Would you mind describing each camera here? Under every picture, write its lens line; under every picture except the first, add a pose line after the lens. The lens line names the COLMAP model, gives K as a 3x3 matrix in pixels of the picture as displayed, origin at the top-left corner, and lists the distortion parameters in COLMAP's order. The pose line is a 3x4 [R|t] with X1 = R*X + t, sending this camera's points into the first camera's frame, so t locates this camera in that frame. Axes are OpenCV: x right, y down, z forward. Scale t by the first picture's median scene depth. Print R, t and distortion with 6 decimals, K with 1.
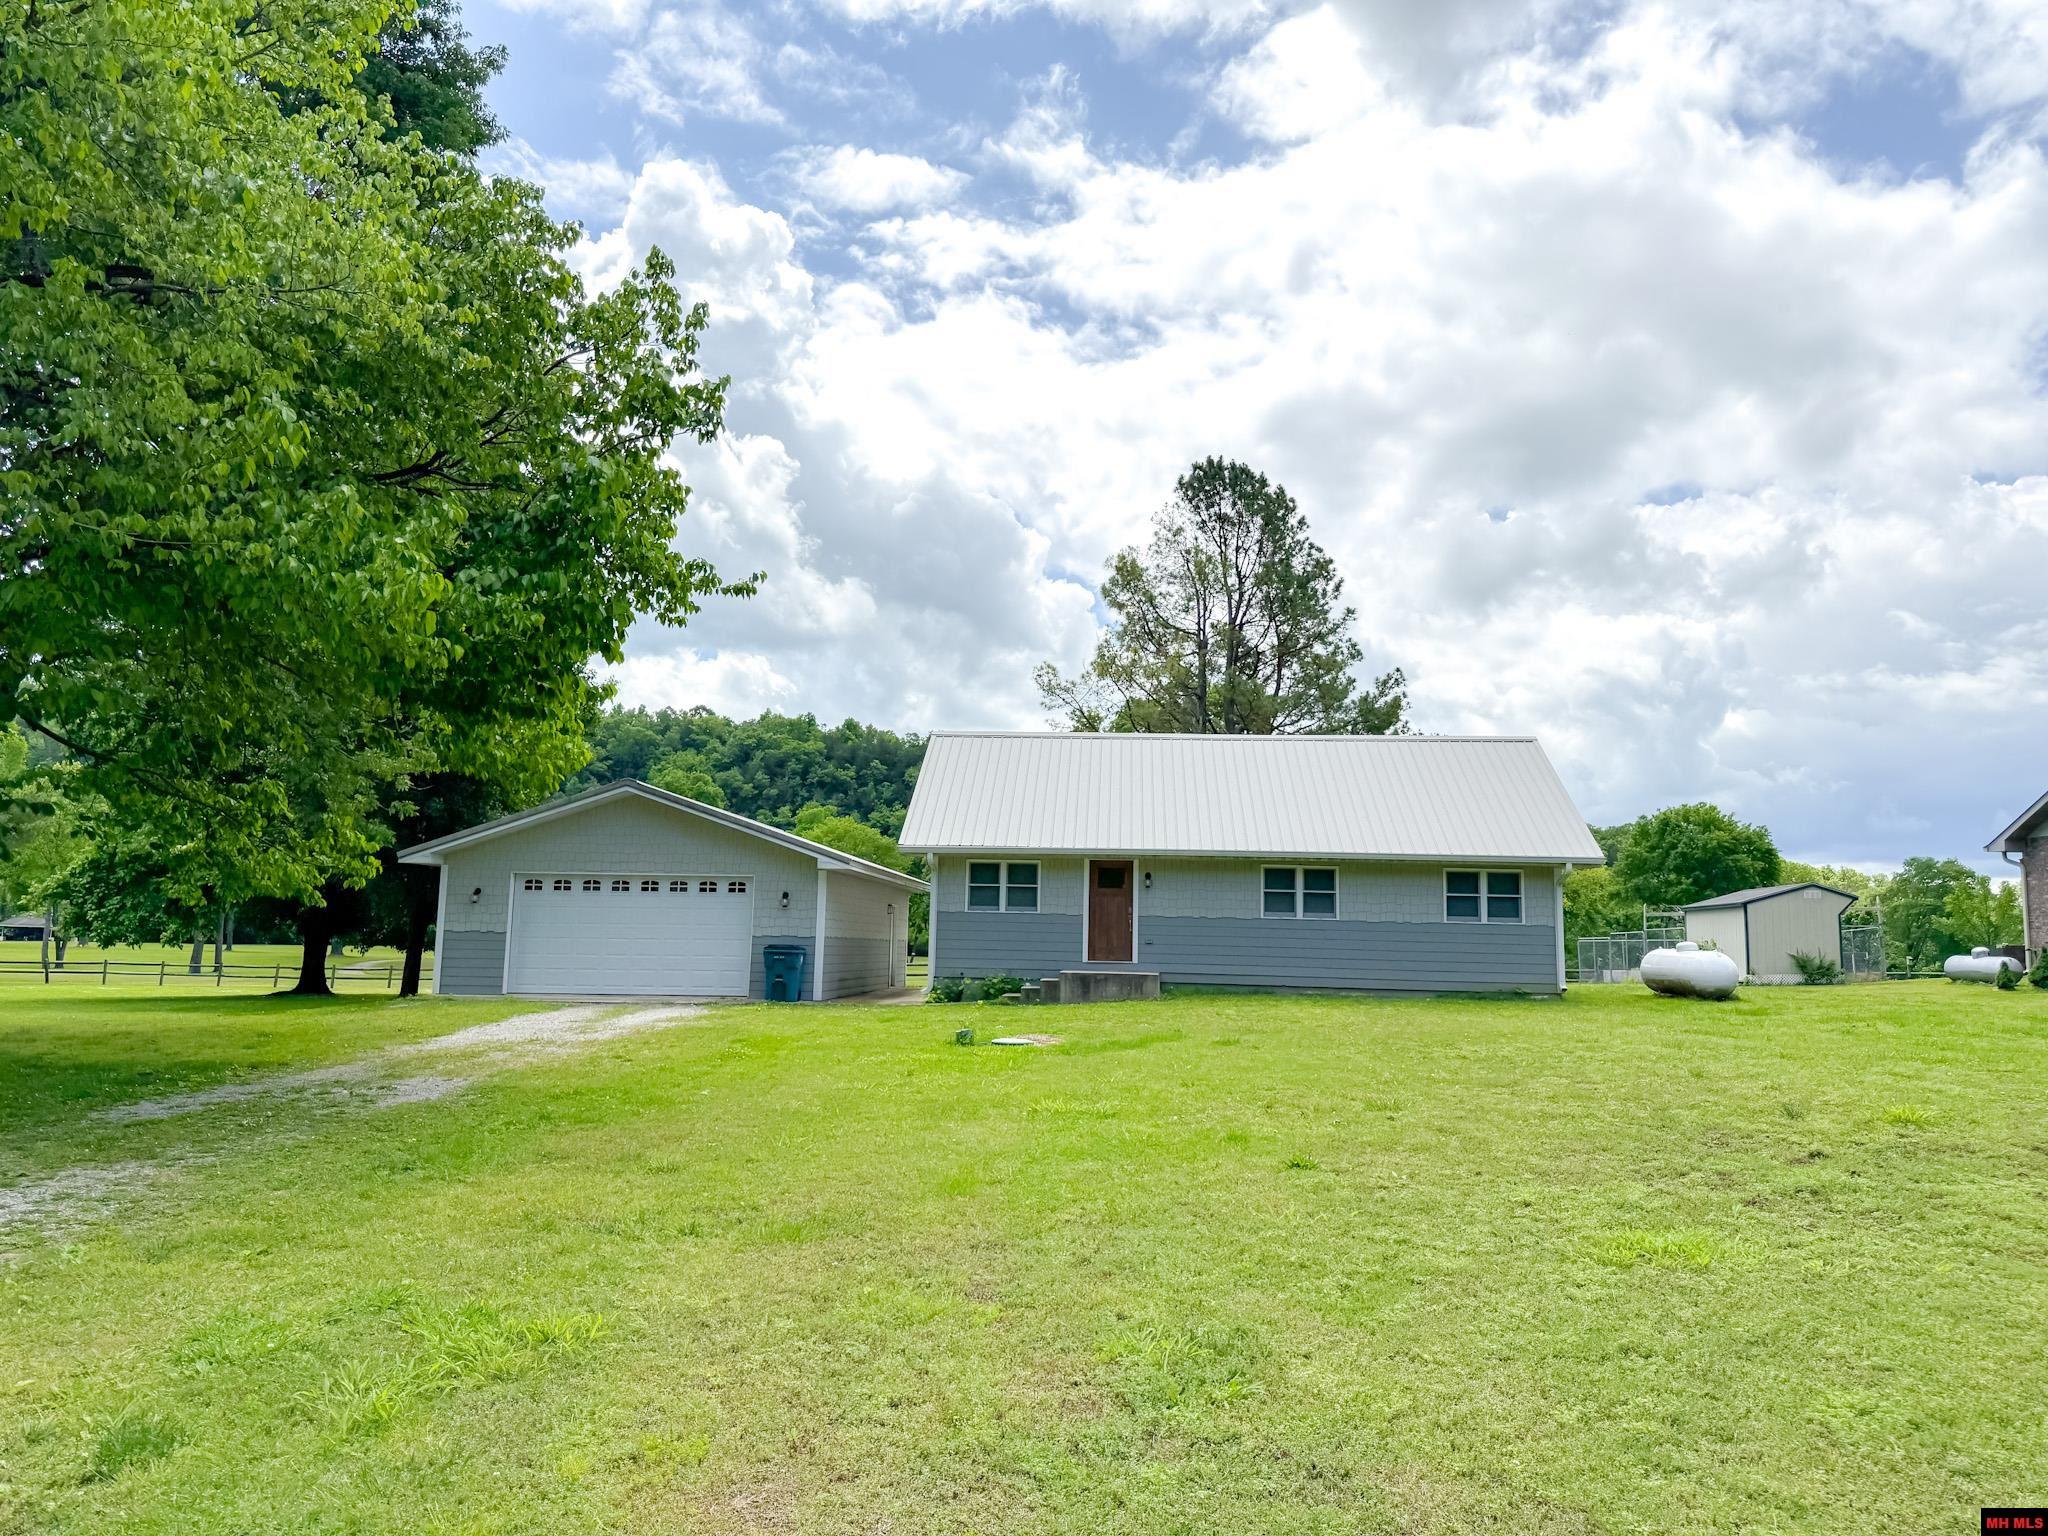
lens RADIAL K [[1416.2, 0, 1046.4], [0, 1416.2, 804.5], [0, 0, 1]] dist [0.098552, -0.001611]
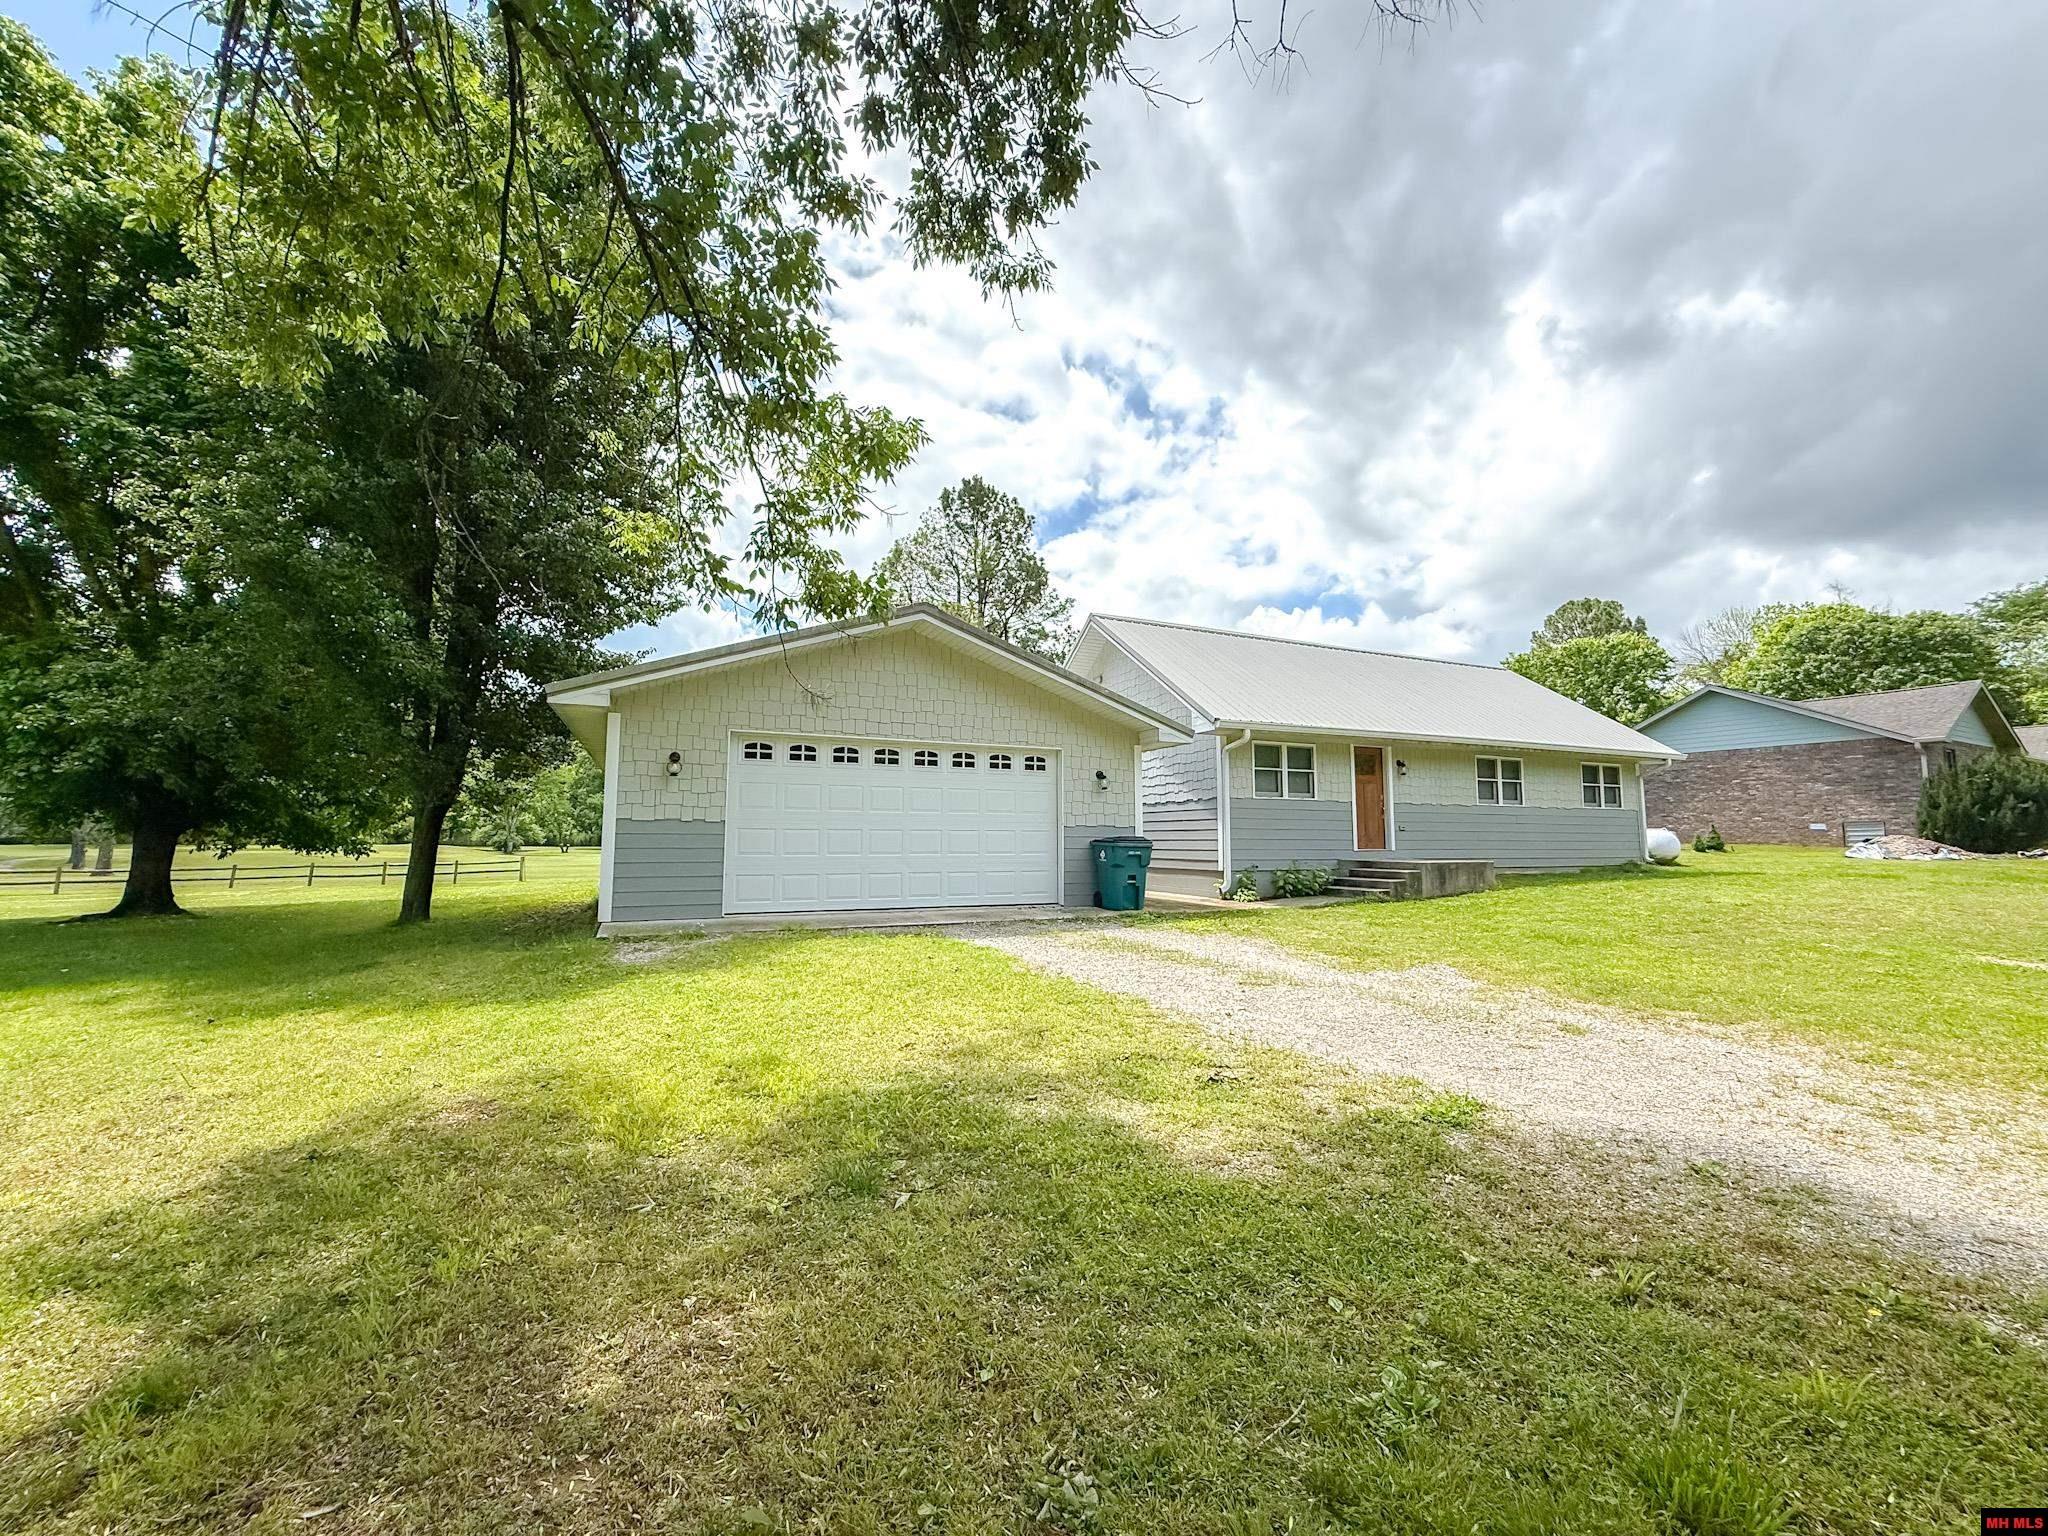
lens RADIAL K [[815.8, 0, 1014.0], [0, 815.8, 773.6], [0, 0, 1]] dist [0.000221, -0.000193]
pose [[0.884825, 0.020888, 0.465455, -0.428787], [-0.028700, 0.999541, 0.009702, 0.059308], [-0.465039, -0.021943, 0.885018, 0.612953]]
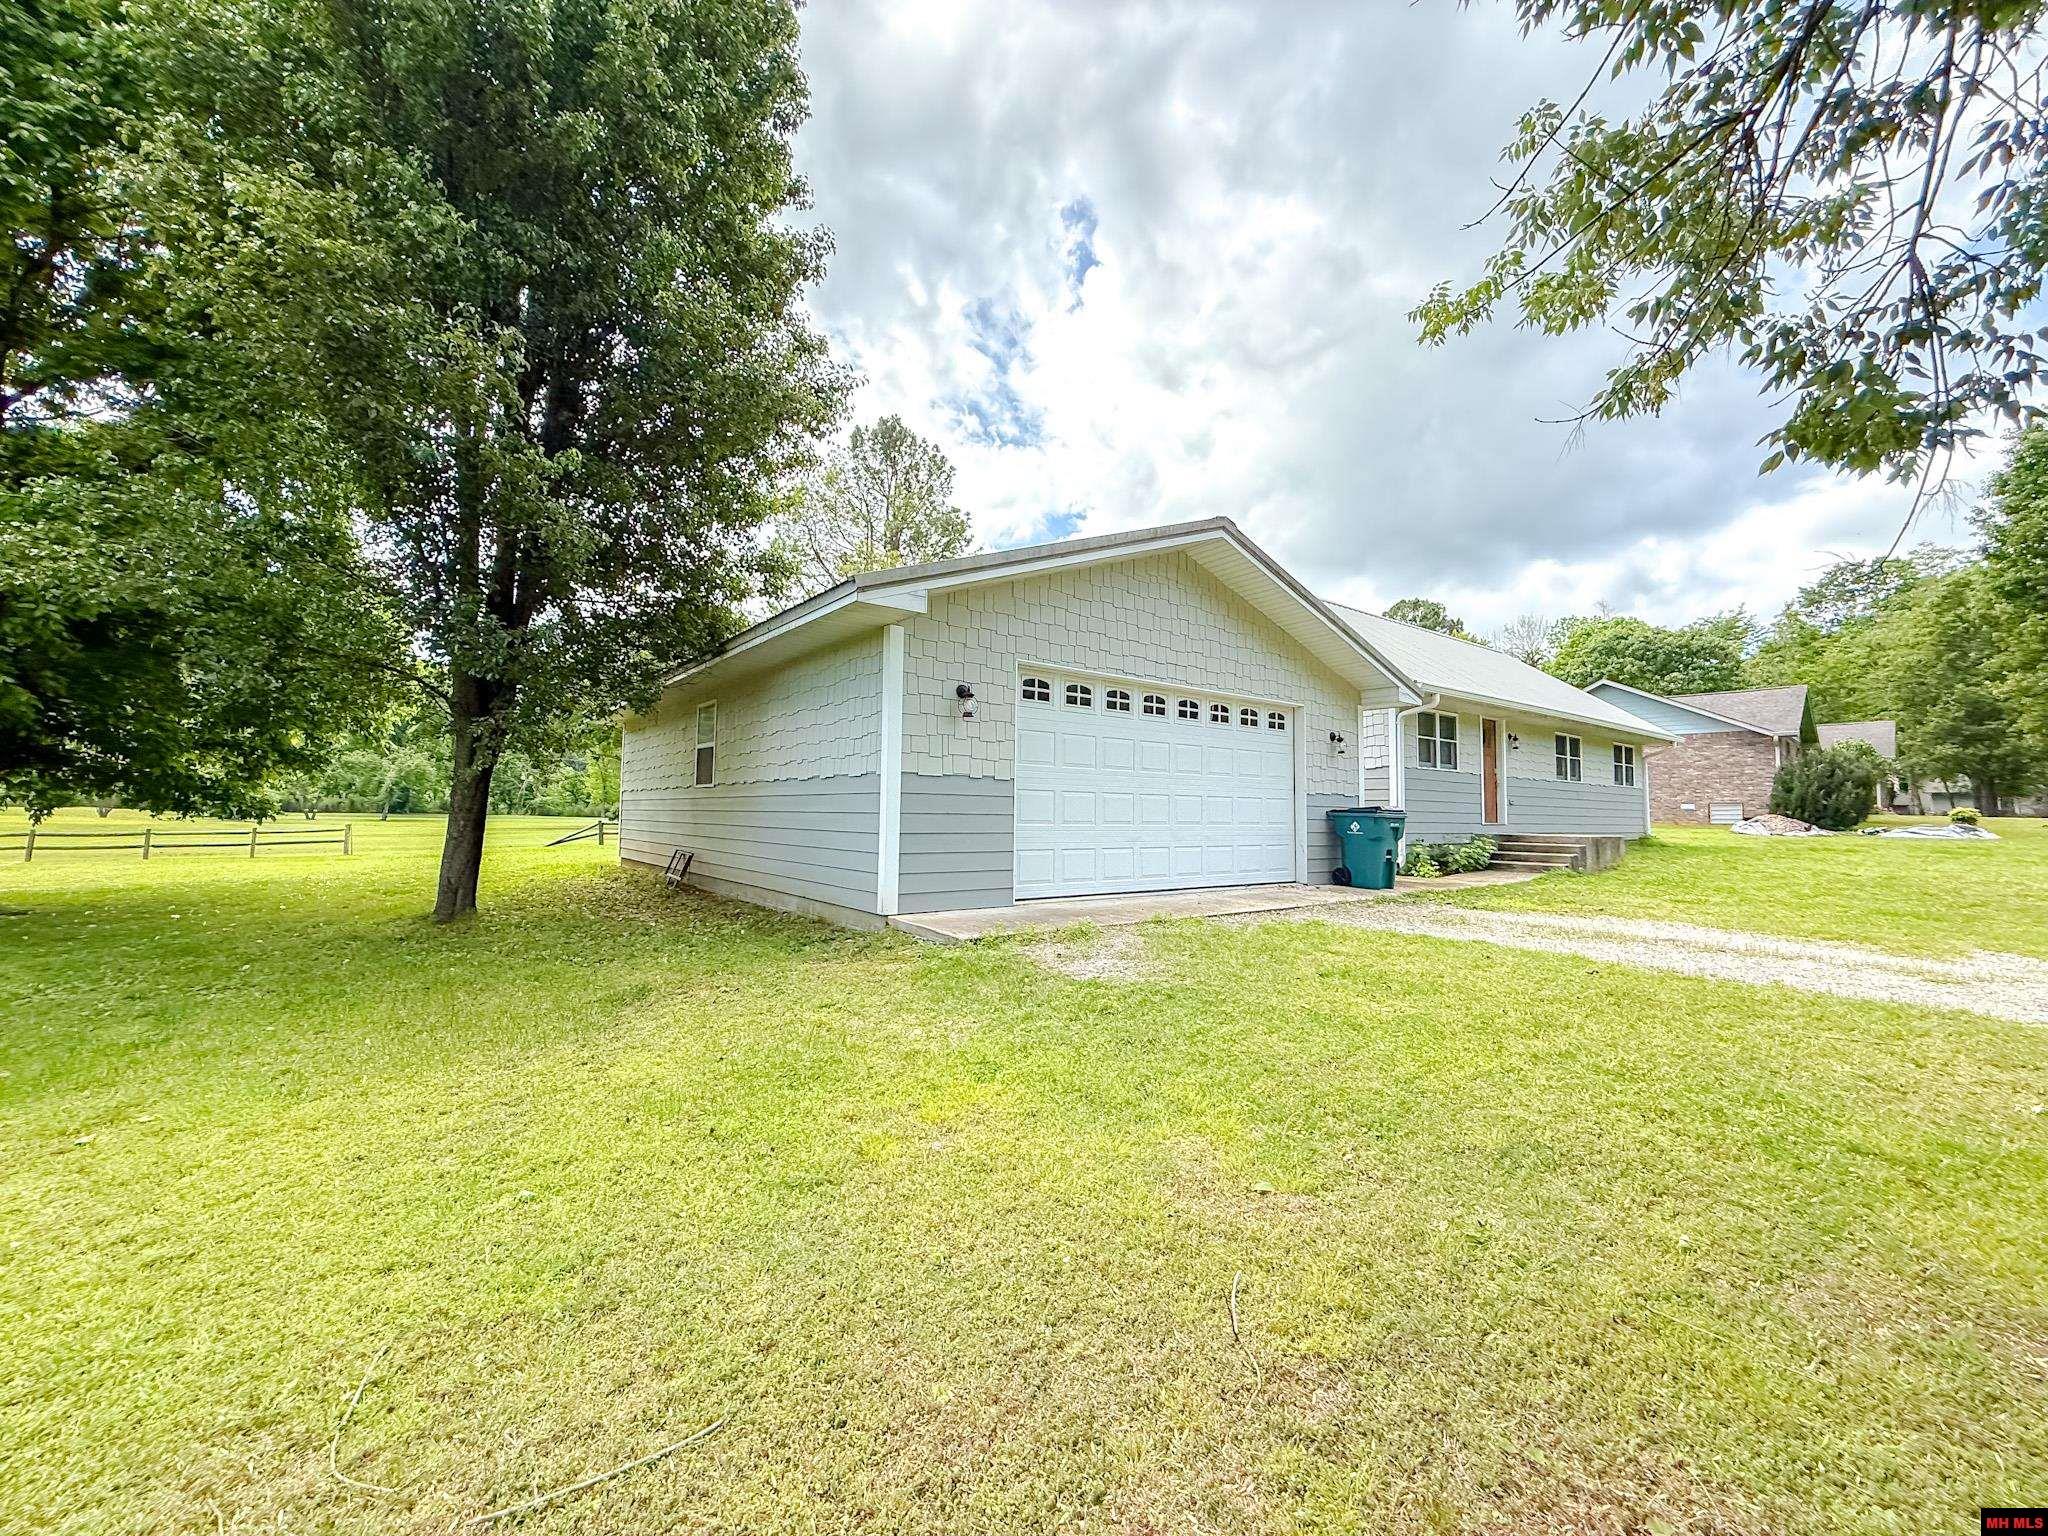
lens RADIAL K [[815.8, 0, 1018.8], [0, 815.8, 767.1], [0, 0, 1]] dist [0.000221, -0.000193]
pose [[0.754248, 0.027996, 0.655993, -0.551484], [-0.060381, 0.997815, 0.026840, 0.075930], [-0.653807, -0.059853, 0.754290, 0.786425]]
